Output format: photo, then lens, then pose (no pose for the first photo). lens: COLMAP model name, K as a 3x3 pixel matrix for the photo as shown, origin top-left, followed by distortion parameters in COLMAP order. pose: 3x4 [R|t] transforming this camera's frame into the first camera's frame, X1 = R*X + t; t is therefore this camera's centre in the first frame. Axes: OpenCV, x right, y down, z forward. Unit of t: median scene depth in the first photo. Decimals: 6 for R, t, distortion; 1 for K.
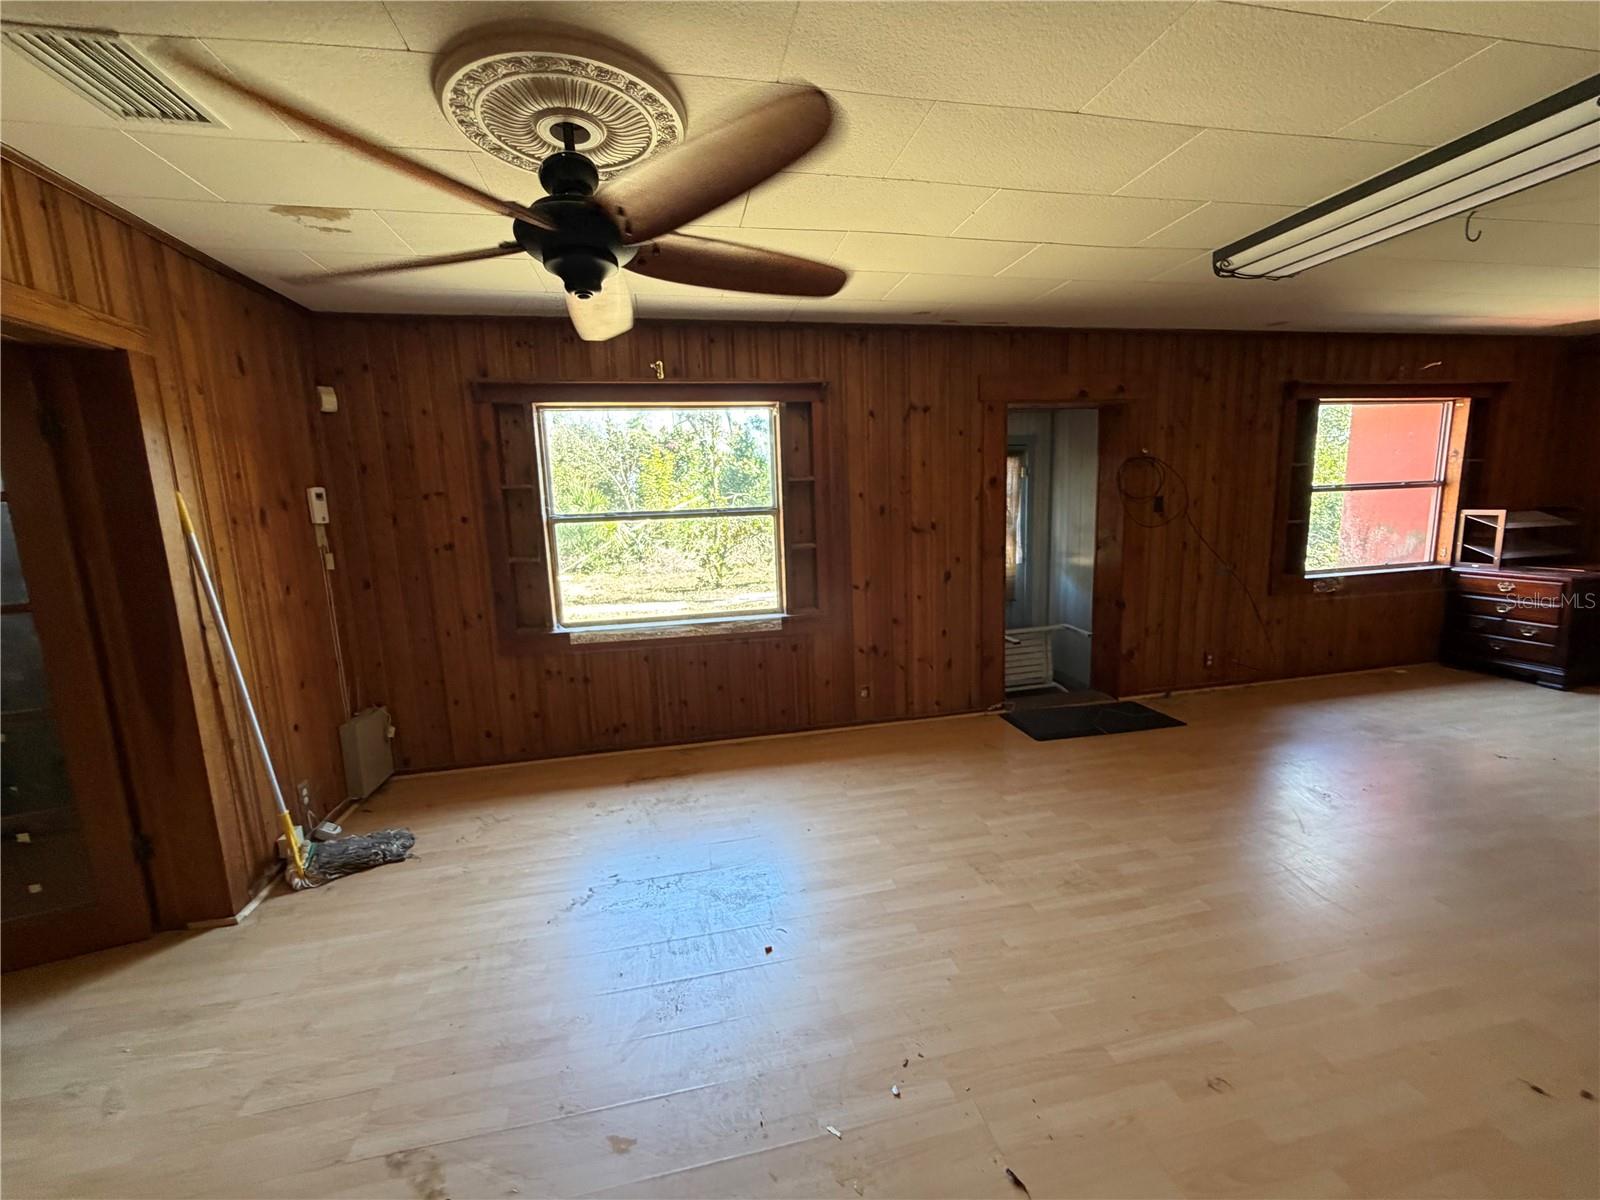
lens RADIAL K [[638.6, 0, 799.8], [0, 638.6, 596.7], [0, 0, 1]] dist [0.002329, 0.000250]
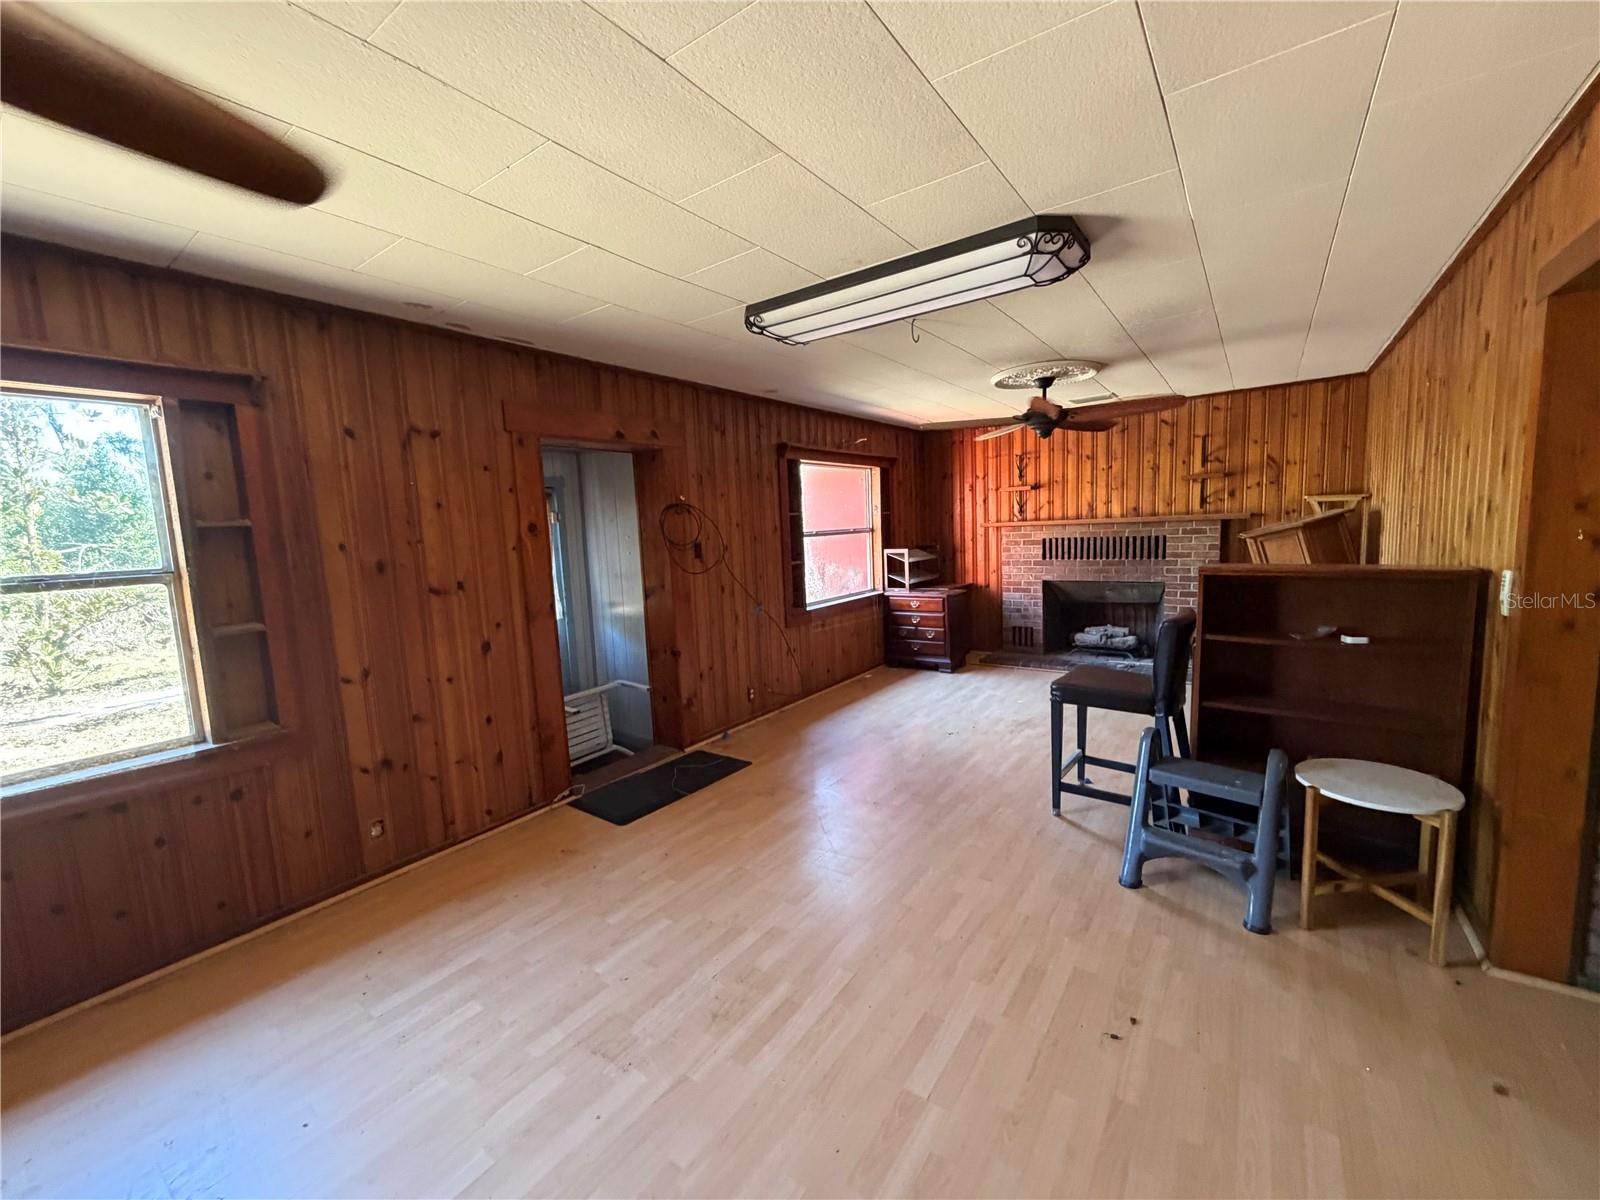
lens RADIAL K [[638.6, 0, 796.4], [0, 638.6, 599.6], [0, 0, 1]] dist [0.002329, 0.000250]
pose [[0.740615, -0.074048, 0.667837, -0.005932], [0.117555, 0.992859, -0.020279, -0.029118], [-0.661566, 0.093526, 0.744031, 0.154208]]
